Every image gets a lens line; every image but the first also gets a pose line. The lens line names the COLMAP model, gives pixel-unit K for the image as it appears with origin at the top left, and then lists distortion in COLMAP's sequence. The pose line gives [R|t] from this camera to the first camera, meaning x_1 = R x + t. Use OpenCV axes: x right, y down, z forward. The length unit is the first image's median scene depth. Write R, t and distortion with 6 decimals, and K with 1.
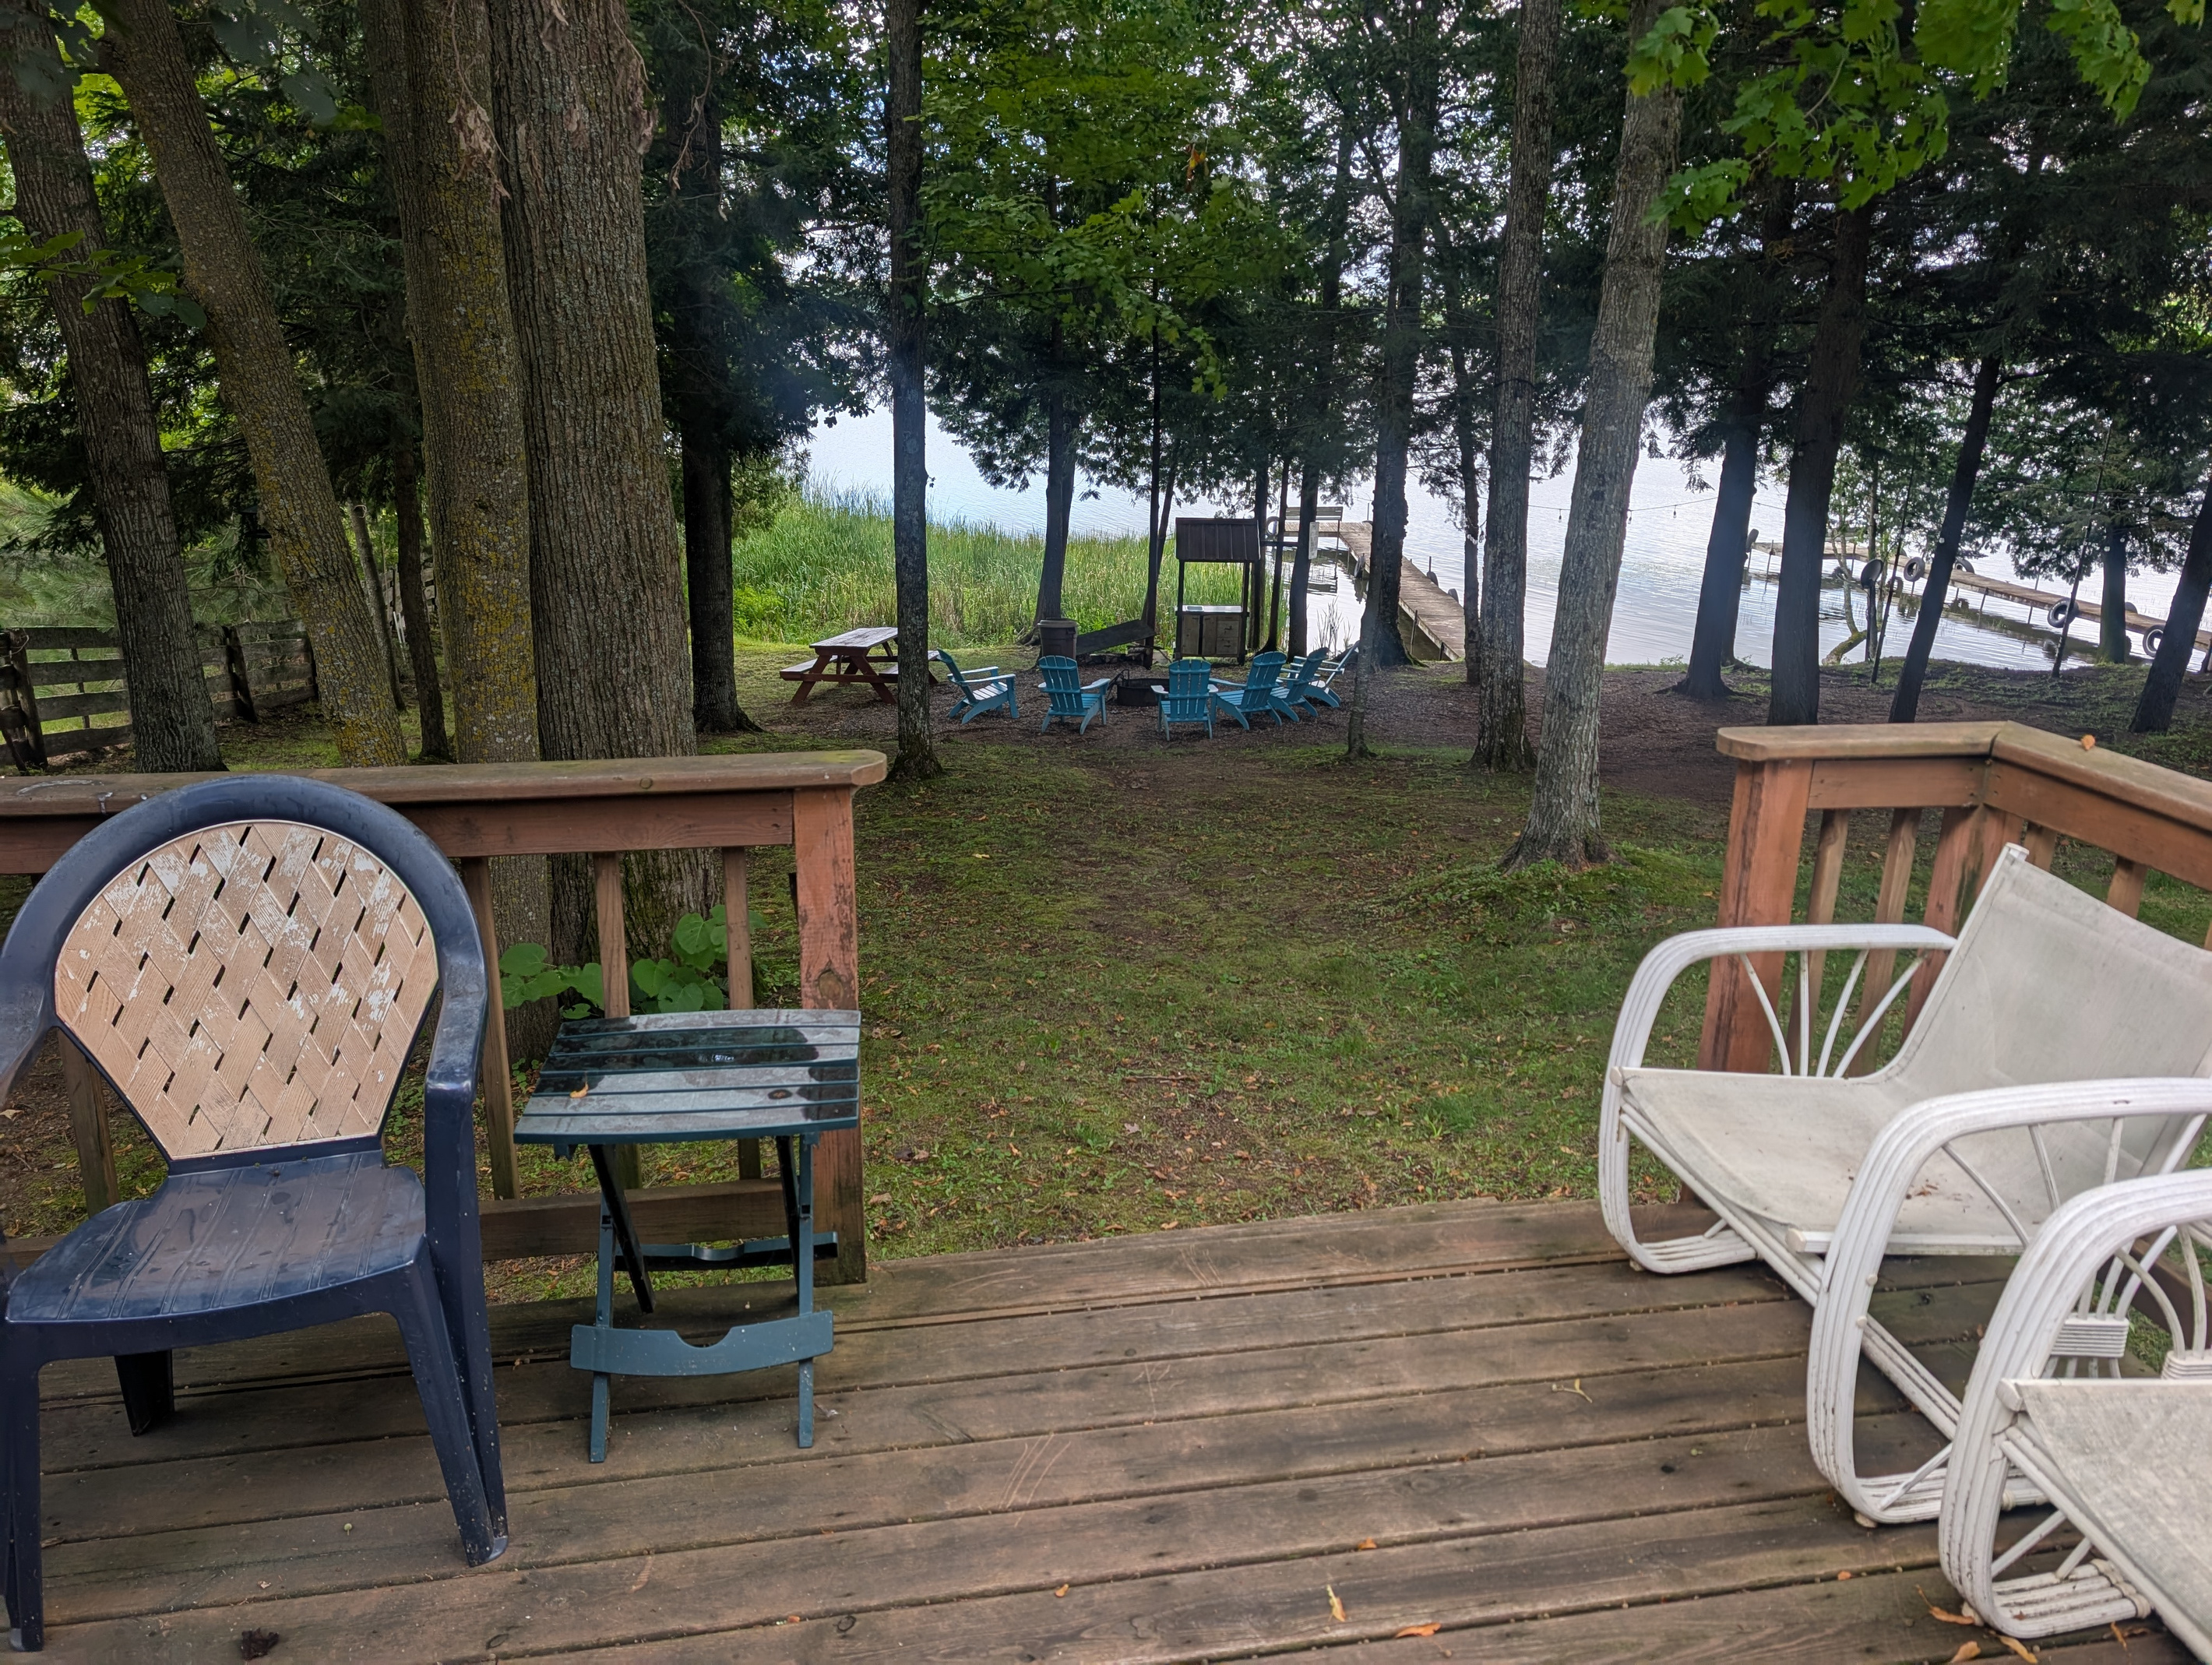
lens RADIAL K [[1561.7, 0, 1106.0], [0, 1561.7, 832.5], [0, 0, 1]] dist [0.001156, -0.006452]
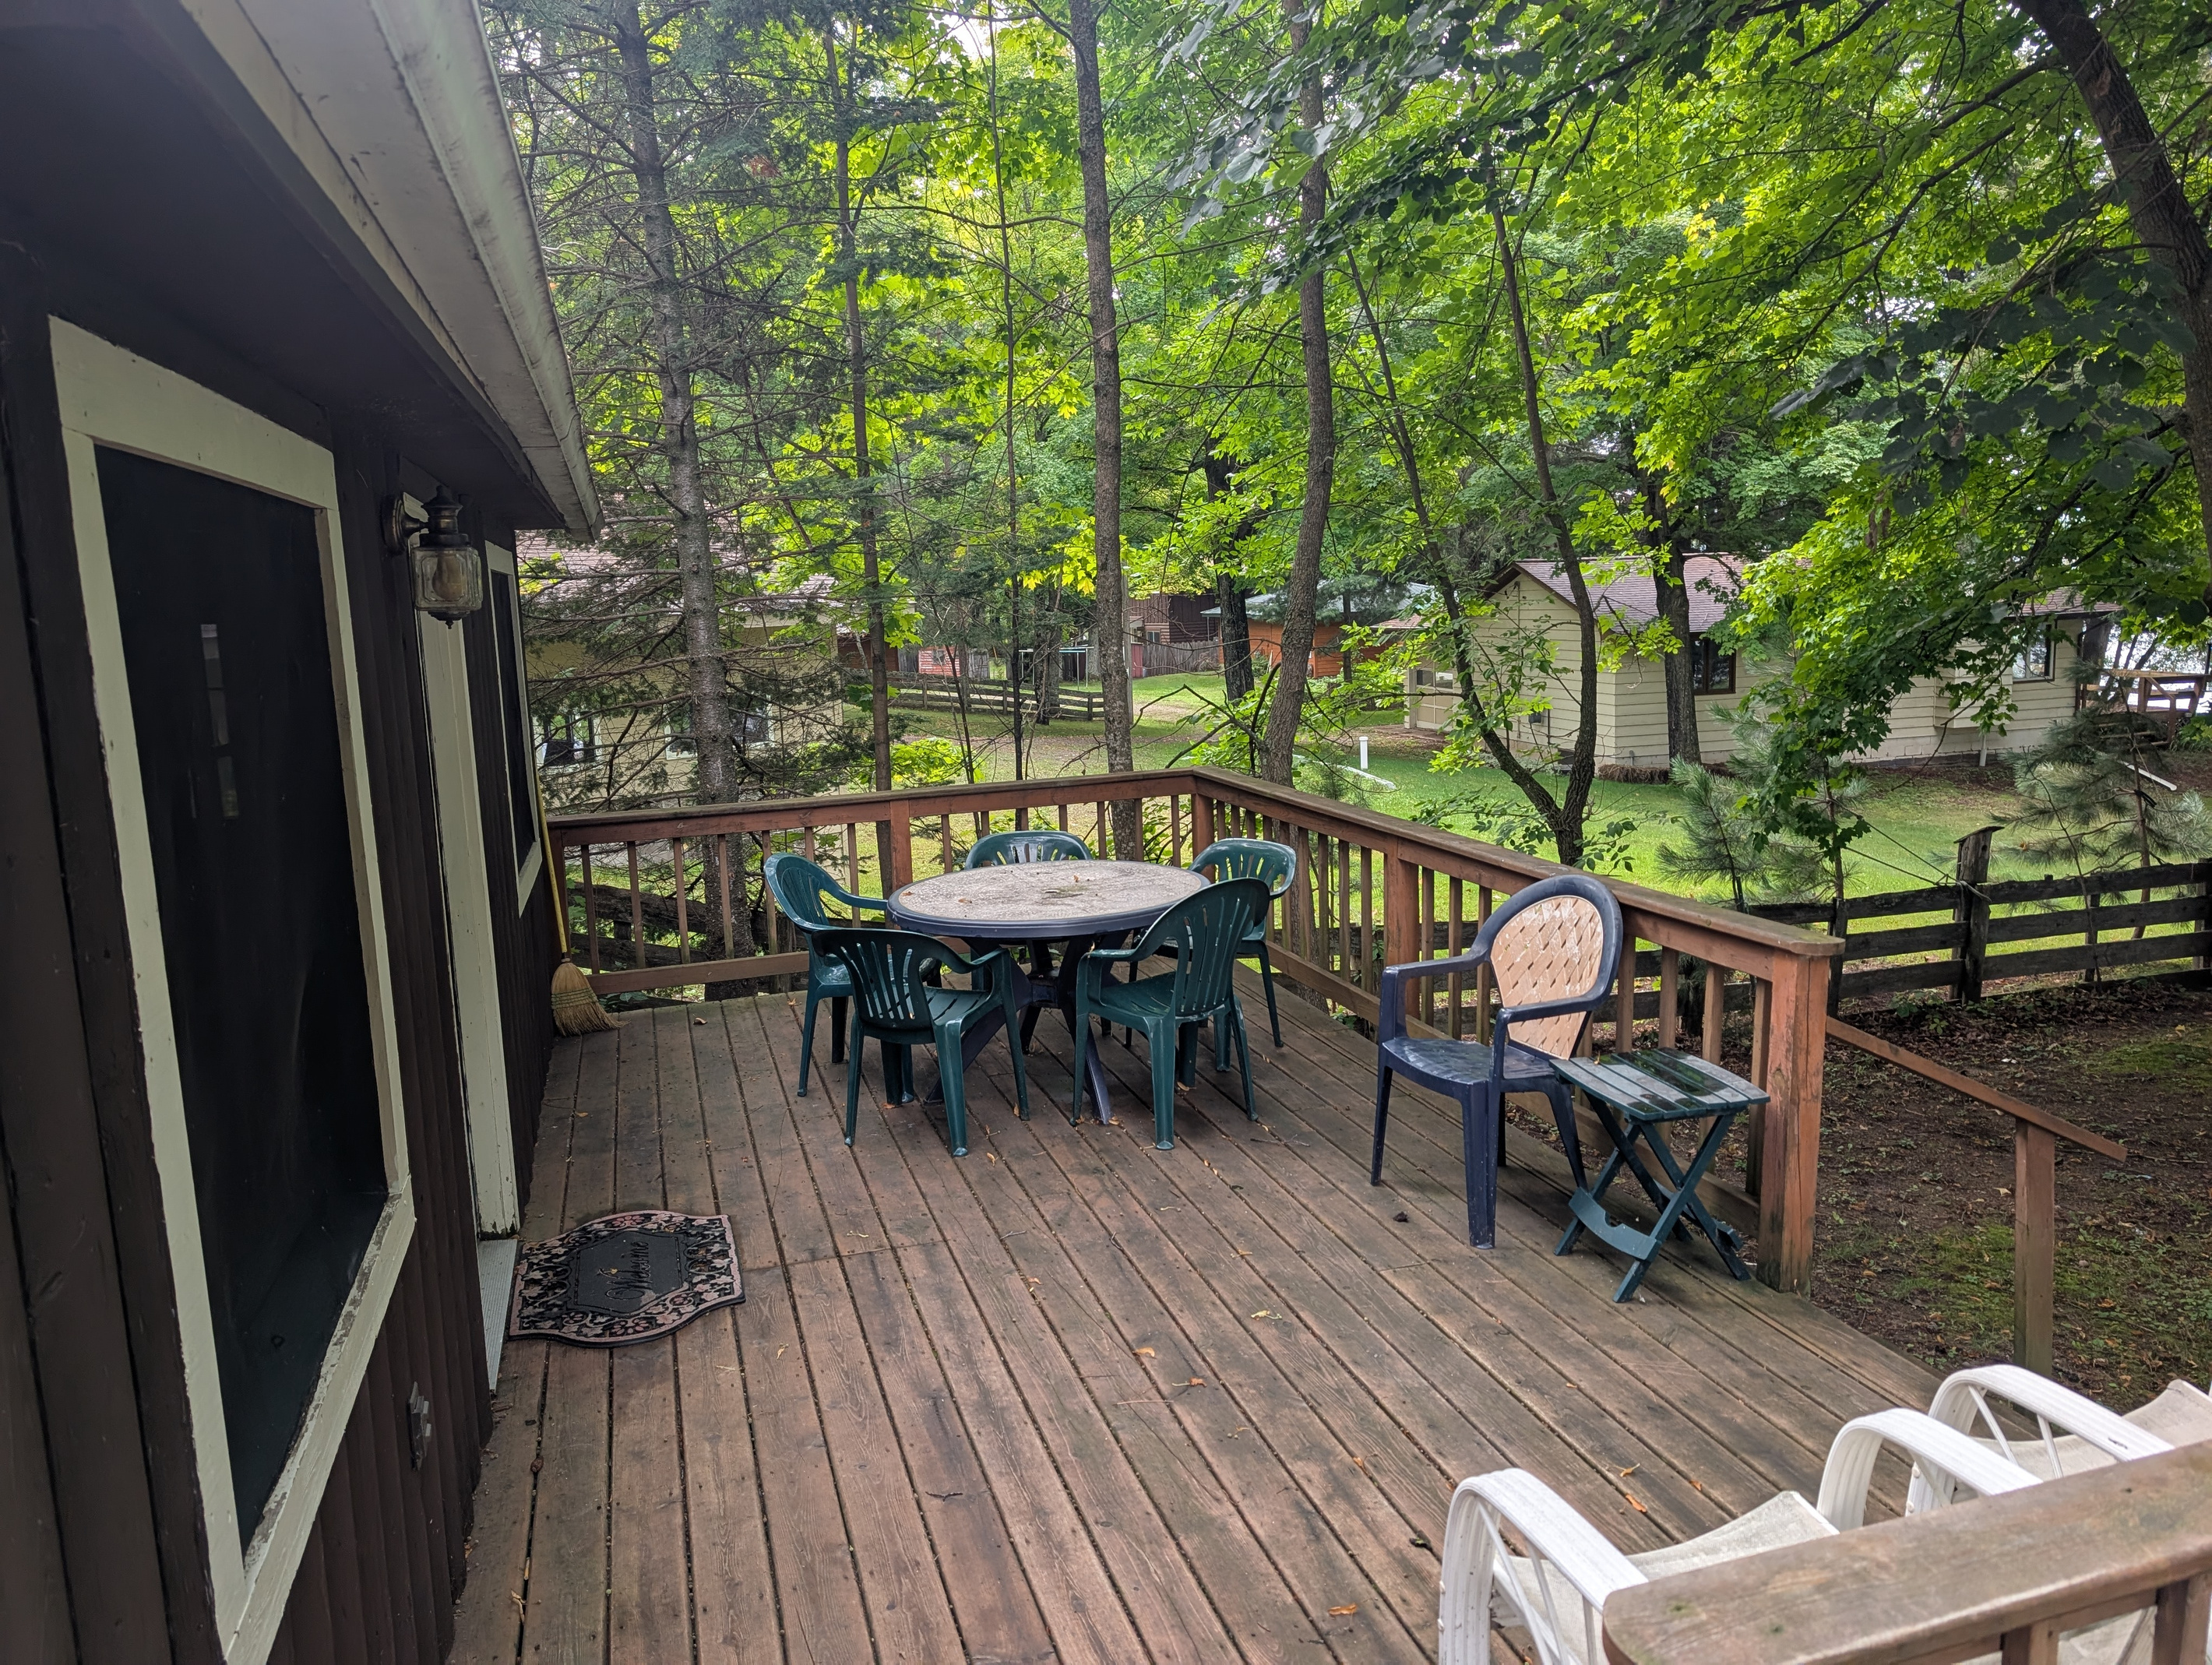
lens RADIAL K [[1561.7, 0, 1106.0], [0, 1561.7, 832.5], [0, 0, 1]] dist [0.001156, -0.006452]
pose [[0.102480, 0.134029, -0.985664, 1.376350], [-0.259303, 0.960222, 0.103609, -0.137249], [0.960344, 0.244968, 0.133157, 0.100781]]
